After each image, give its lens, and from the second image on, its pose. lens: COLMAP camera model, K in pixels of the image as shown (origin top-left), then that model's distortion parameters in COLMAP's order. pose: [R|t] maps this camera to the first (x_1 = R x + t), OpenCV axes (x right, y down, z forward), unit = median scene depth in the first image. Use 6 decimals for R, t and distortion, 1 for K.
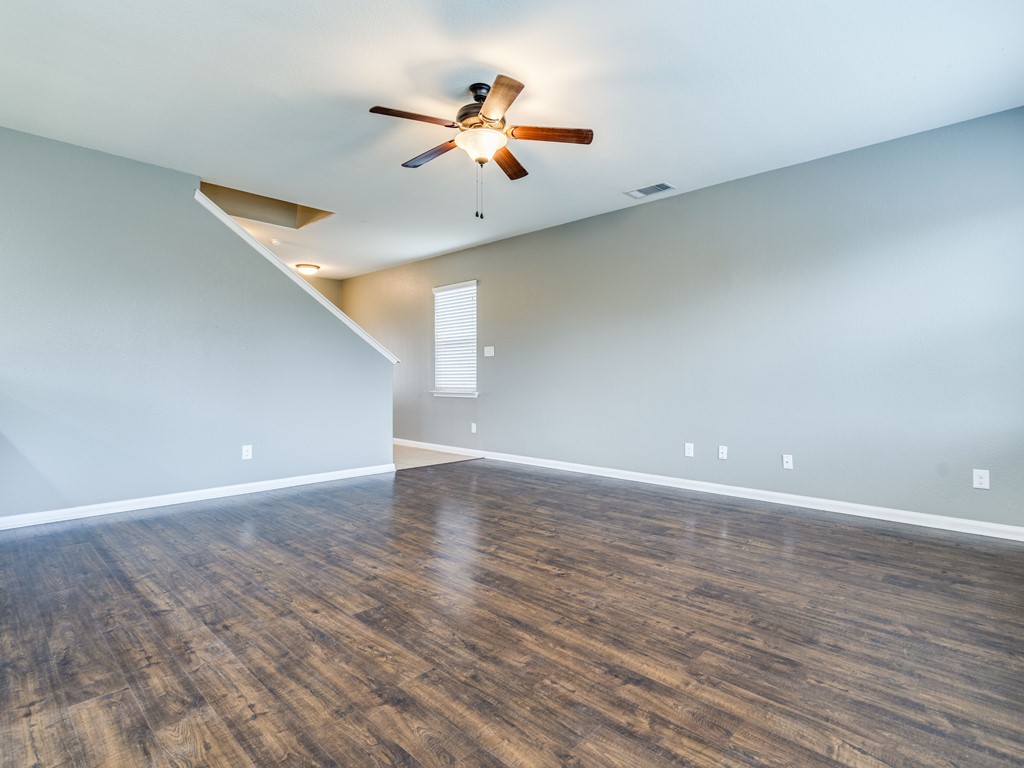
lens RADIAL K [[532.5, 0, 517.7], [0, 532.5, 380.9], [0, 0, 1]] dist [-0.003409, 0.000195]
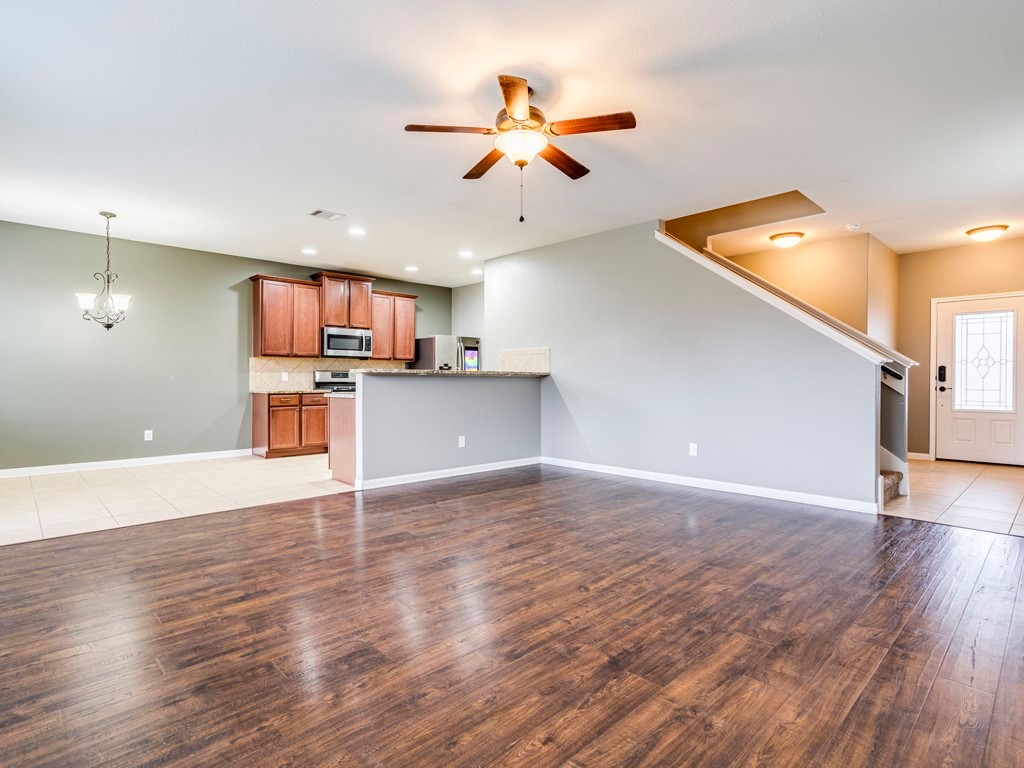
lens RADIAL K [[522.5, 0, 512.0], [0, 522.5, 384.0], [0, 0, 1]] dist [0.000510, -0.000611]
pose [[-0.041680, 0.005177, -0.999118, 0.957180], [-0.007762, 0.999955, 0.005505, -0.009080], [0.999101, 0.007985, -0.041638, 1.071100]]
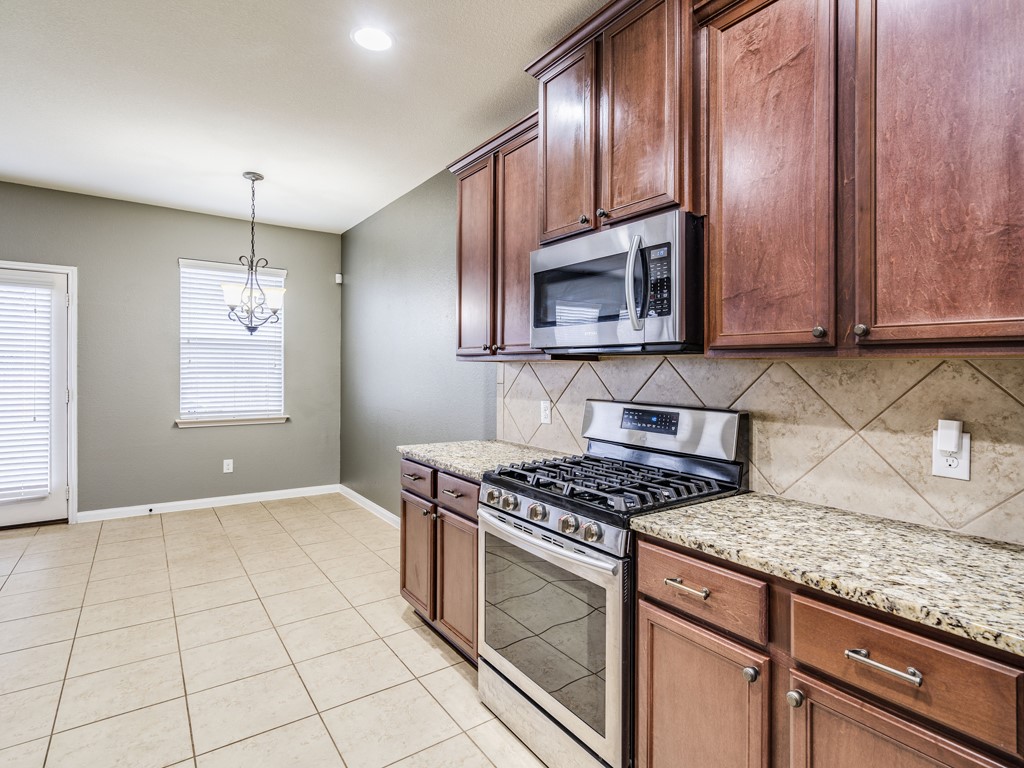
lens RADIAL K [[532.5, 0, 517.7], [0, 532.5, 380.9], [0, 0, 1]] dist [-0.003409, 0.000195]
pose [[-0.982772, -0.016470, 0.184086, -1.715339], [-0.011069, 0.999479, 0.030332, -0.106468], [-0.184490, 0.027772, -0.982442, 0.795402]]
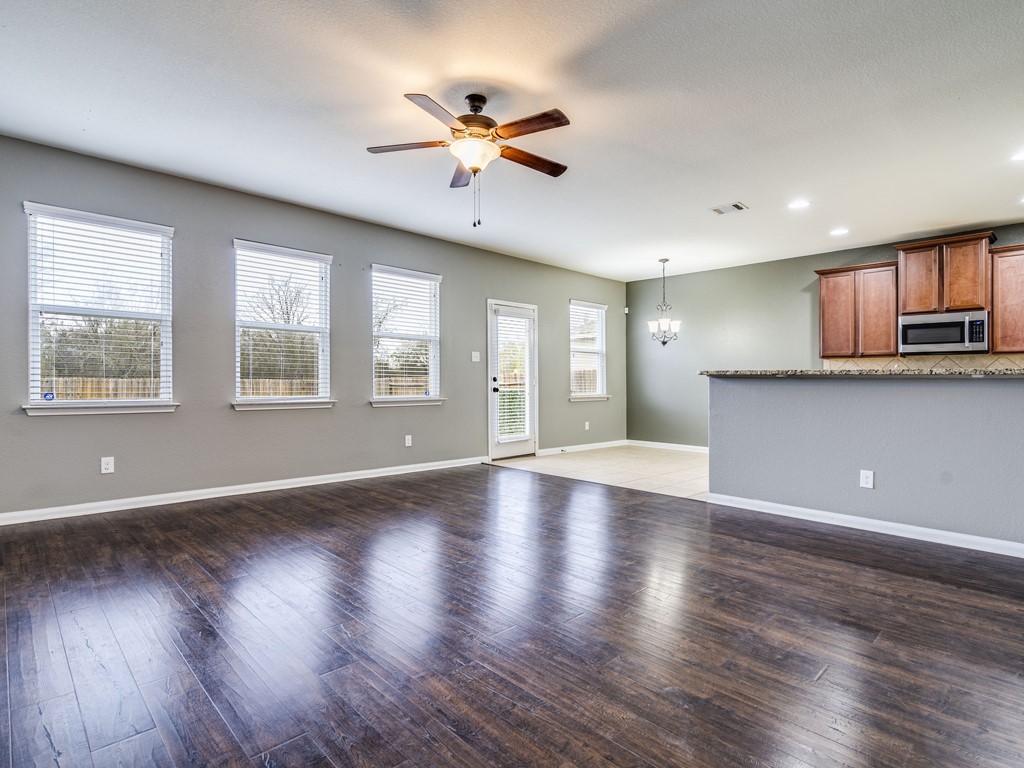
lens RADIAL K [[532.5, 0, 517.7], [0, 532.5, 380.9], [0, 0, 1]] dist [-0.003409, 0.000195]
pose [[-0.999617, -0.010546, 0.025592, -0.178530], [-0.010440, 0.999936, 0.004284, -0.014410], [-0.025636, 0.004015, -0.999663, 2.116818]]
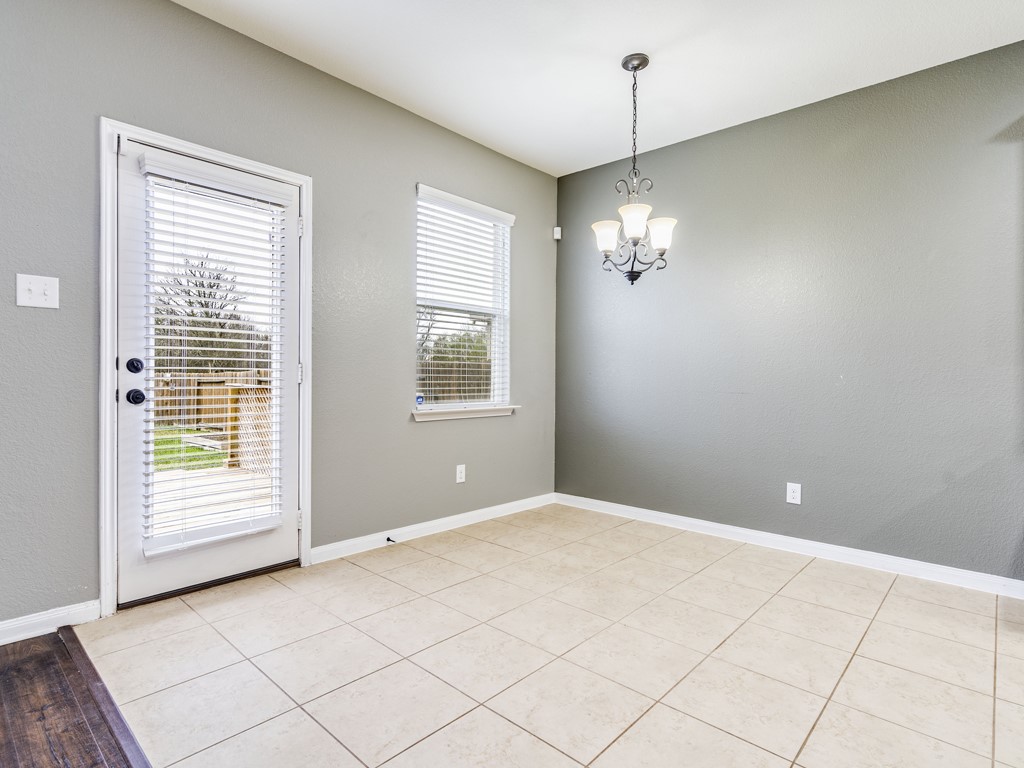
lens RADIAL K [[547.1, 0, 512.0], [0, 547.1, 384.0], [0, 0, 1]] dist [-0.007174, -0.000613]
pose [[-0.999267, -0.016889, -0.034344, -0.550688], [-0.017580, 0.999647, 0.019905, -0.009004], [0.033996, 0.020495, -0.999212, 0.582965]]
